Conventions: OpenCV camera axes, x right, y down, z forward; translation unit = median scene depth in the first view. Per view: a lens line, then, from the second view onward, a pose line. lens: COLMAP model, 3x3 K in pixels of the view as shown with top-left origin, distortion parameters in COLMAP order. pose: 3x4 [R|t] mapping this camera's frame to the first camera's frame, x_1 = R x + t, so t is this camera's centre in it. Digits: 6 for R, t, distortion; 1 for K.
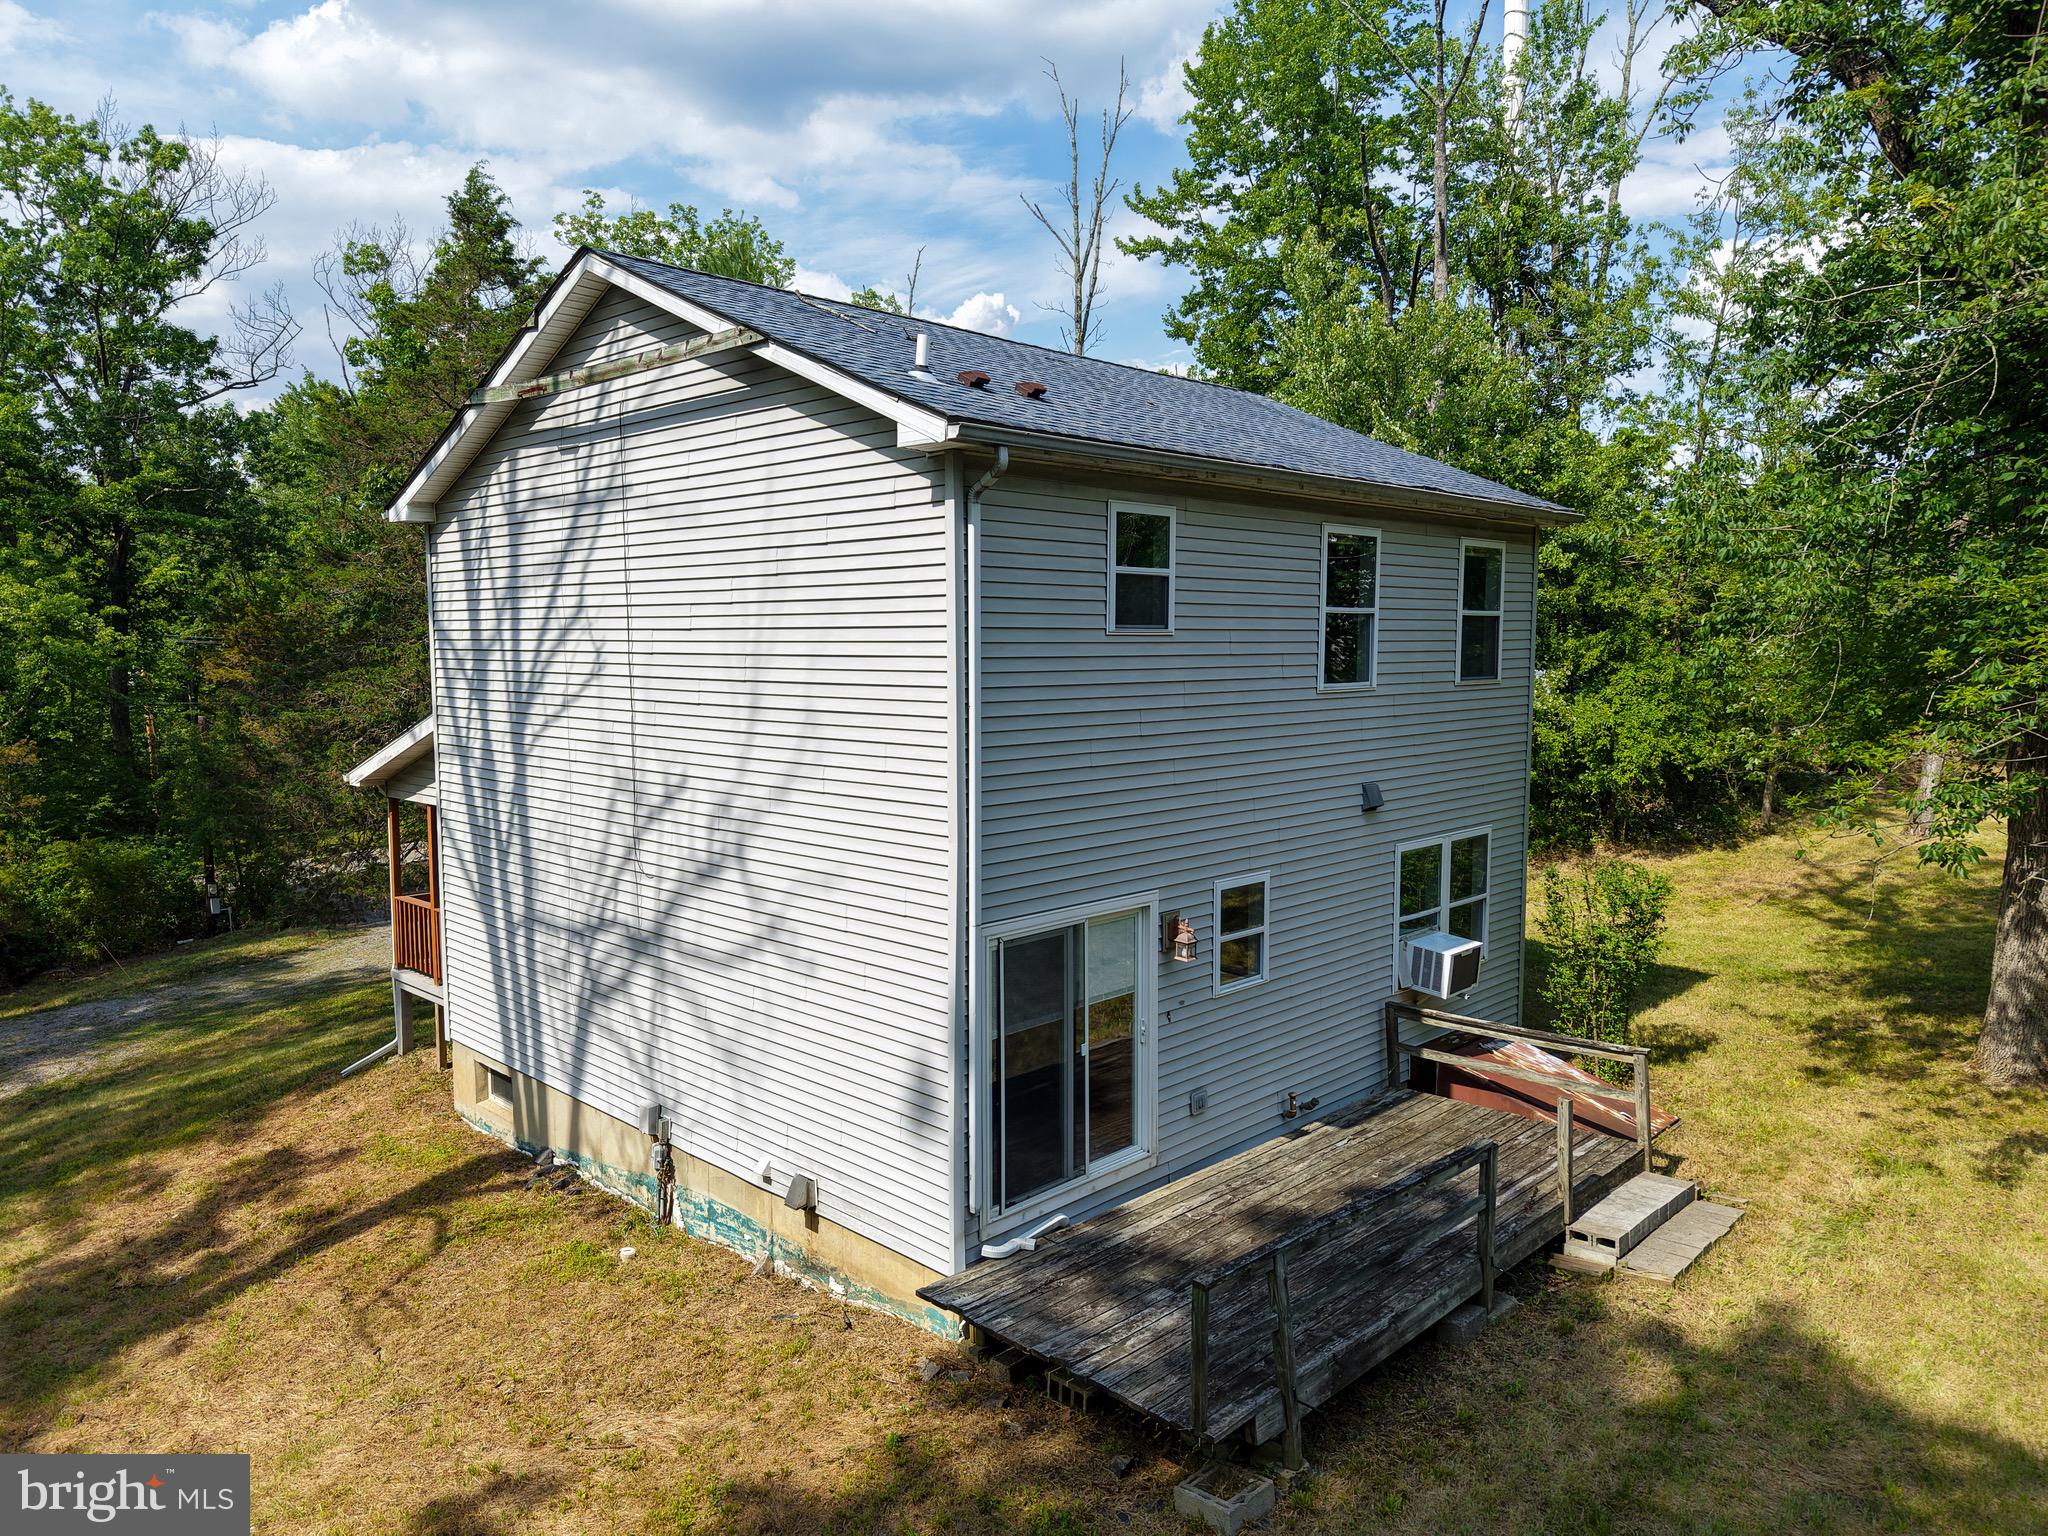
lens RADIAL K [[1401.8, 0, 1014.3], [0, 1401.8, 763.2], [0, 0, 1]] dist [0.029107, -0.004842]
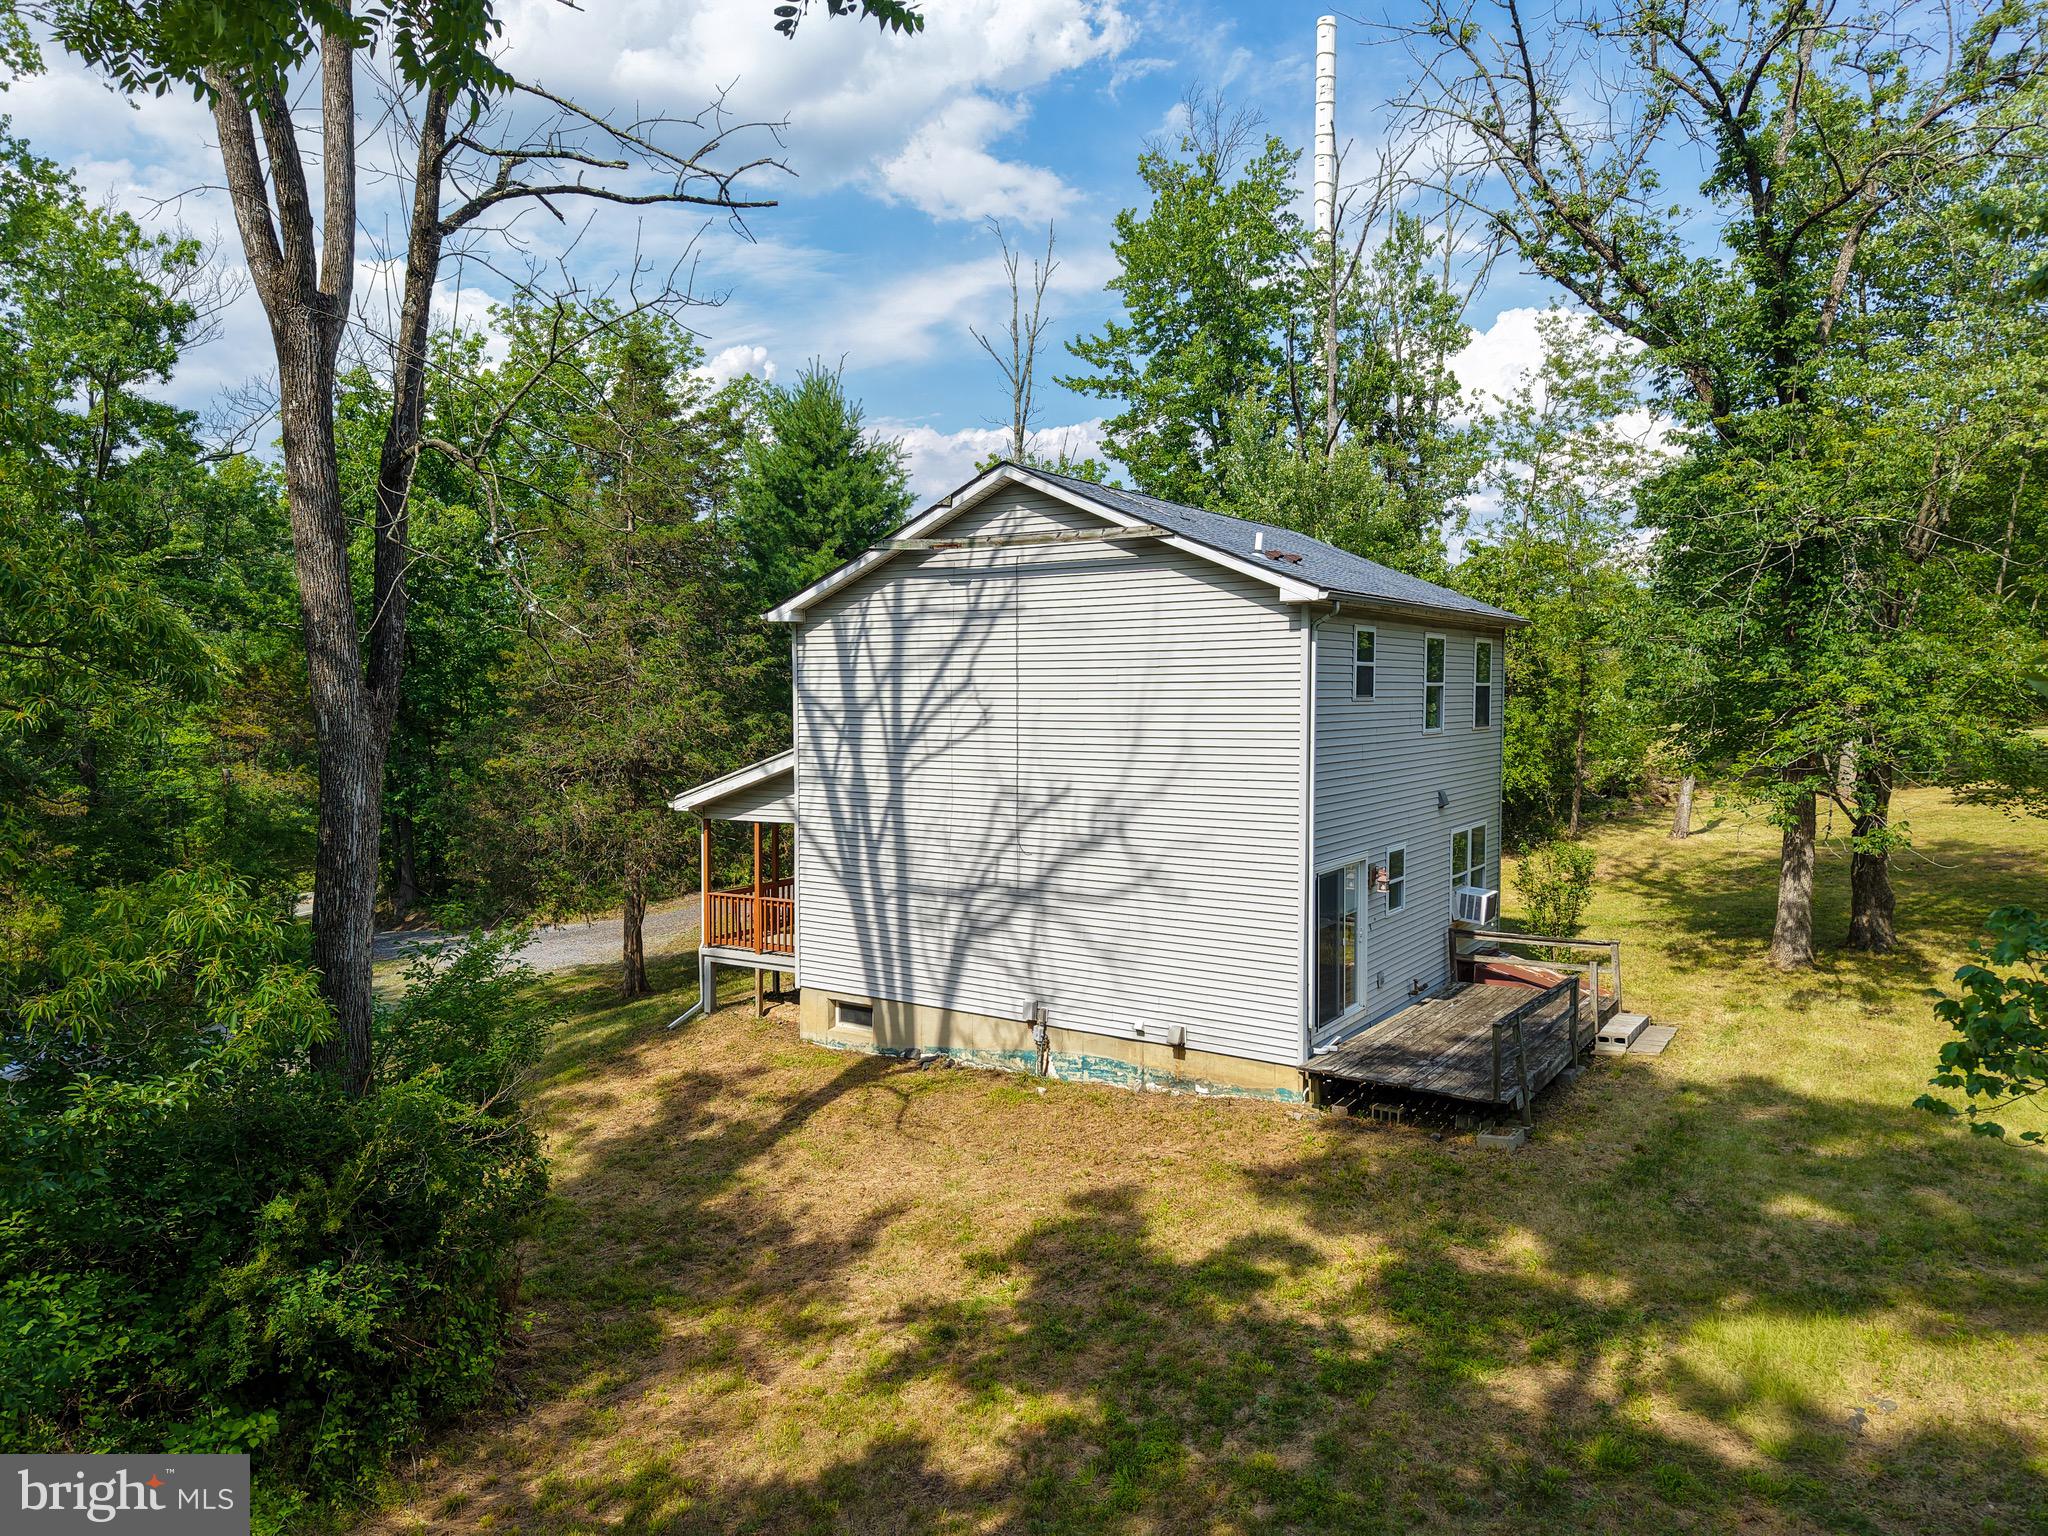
lens RADIAL K [[1377.7, 0, 1023.2], [0, 1377.7, 759.6], [0, 0, 1]] dist [0.041167, -0.063199]
pose [[0.984122, -0.010758, 0.177165, -0.496802], [0.017503, 0.999178, -0.036556, 0.028147], [-0.176626, 0.039077, 0.983502, -0.475430]]
